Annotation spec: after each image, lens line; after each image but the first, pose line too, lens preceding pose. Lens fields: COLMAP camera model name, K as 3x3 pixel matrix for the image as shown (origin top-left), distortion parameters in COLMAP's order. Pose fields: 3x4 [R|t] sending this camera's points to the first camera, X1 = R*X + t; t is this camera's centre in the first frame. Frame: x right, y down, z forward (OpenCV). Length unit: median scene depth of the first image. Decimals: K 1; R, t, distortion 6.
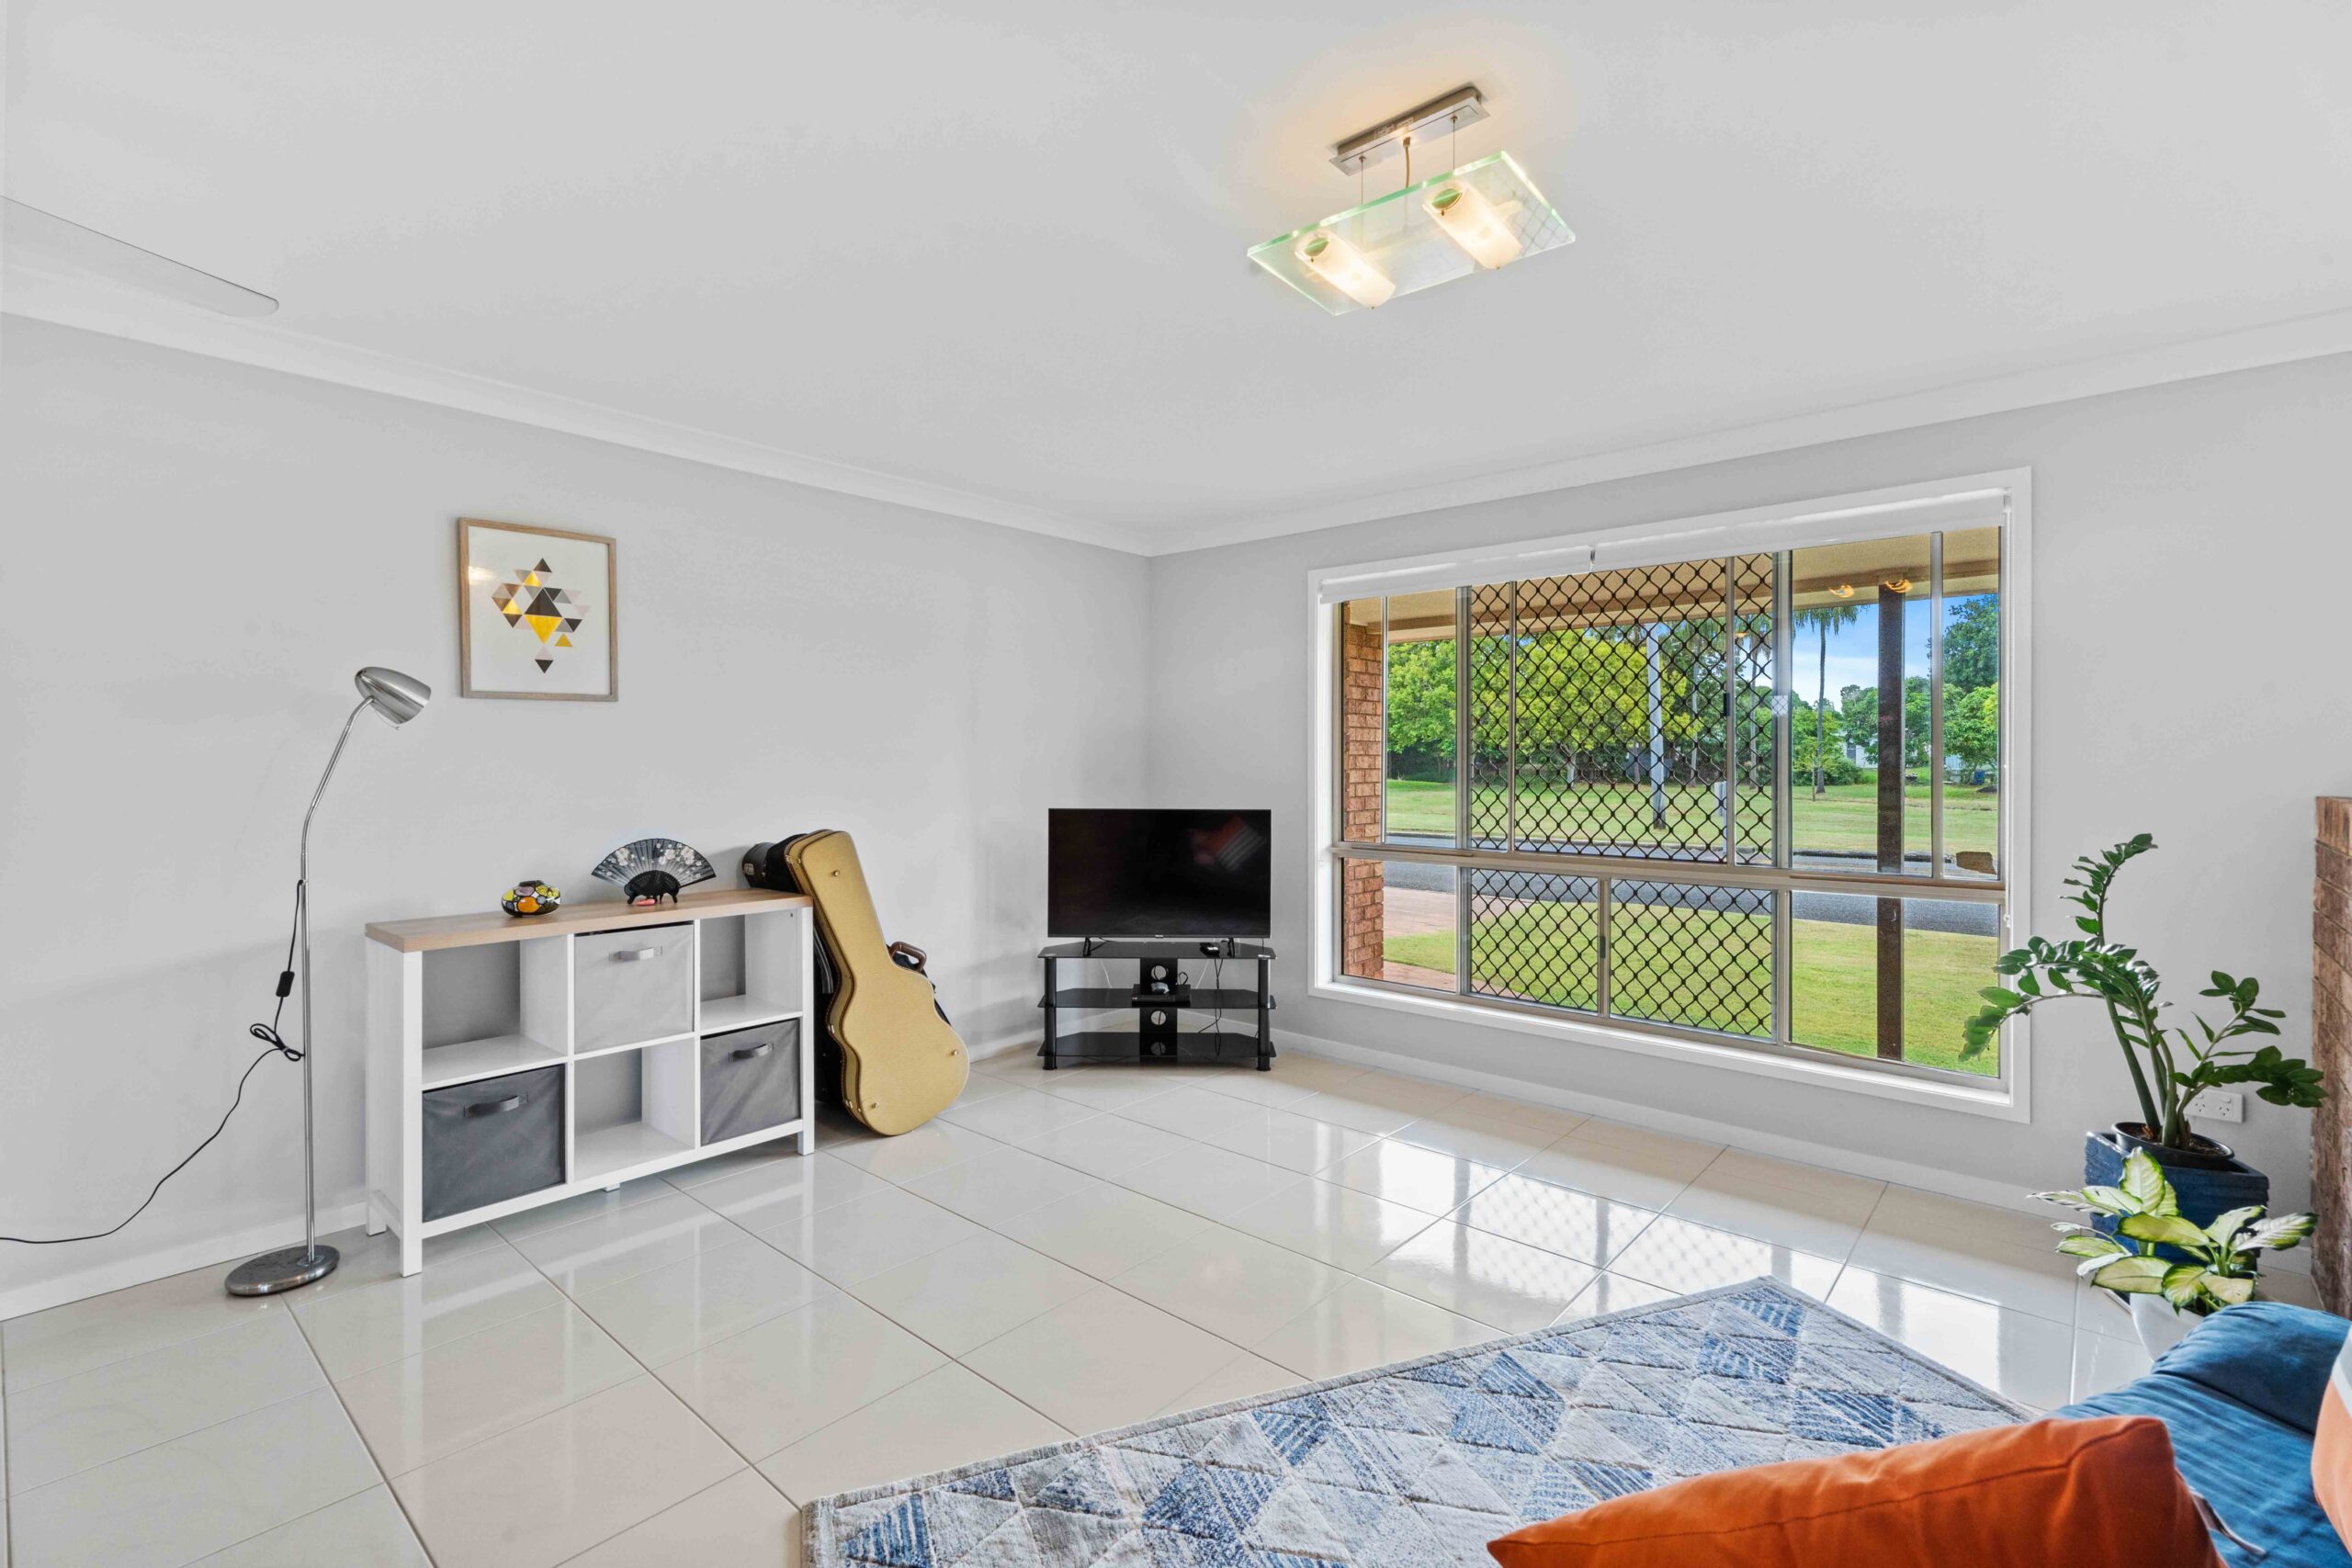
lens RADIAL K [[1064.2, 0, 1173.7], [0, 1064.2, 766.3], [0, 0, 1]] dist [-0.014340, -0.000099]
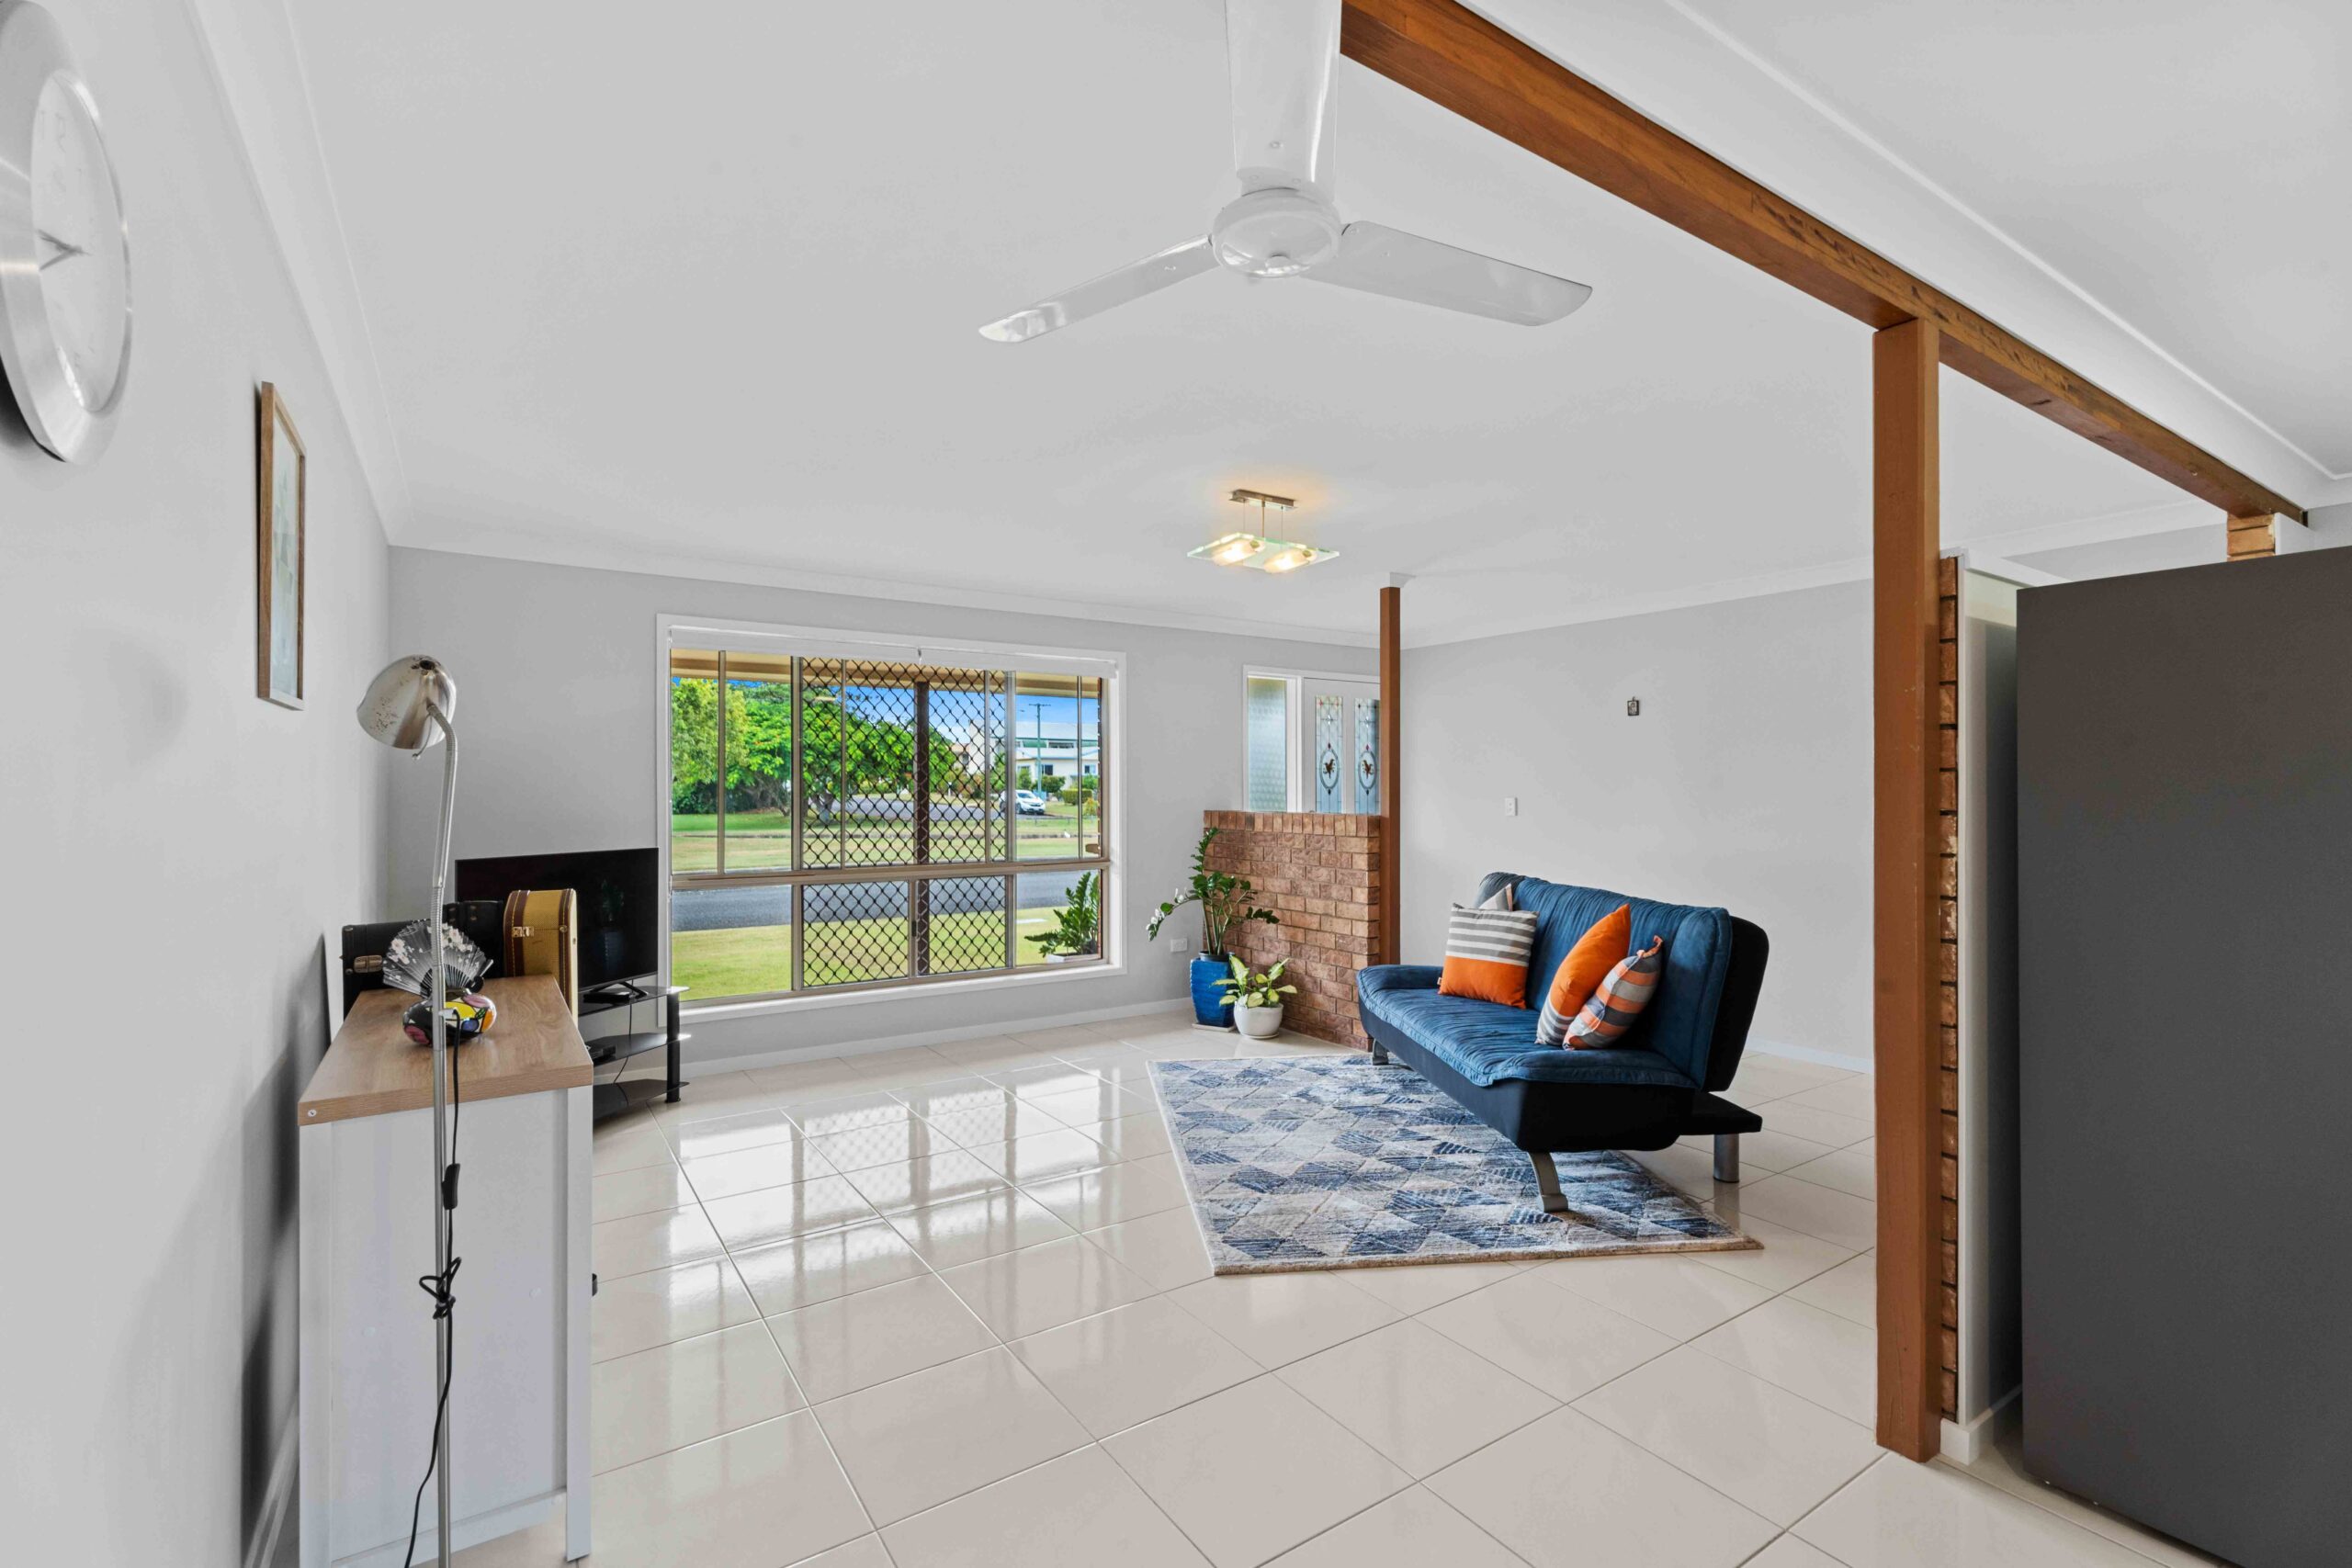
lens RADIAL K [[1064.2, 0, 1173.6], [0, 1064.2, 781.2], [0, 0, 1]] dist [-0.014340, -0.000099]
pose [[0.251453, 0.002709, 0.967866, -0.806204], [0.014110, 0.999880, -0.006464, -0.012843], [-0.967767, 0.015282, 0.251385, 0.275480]]
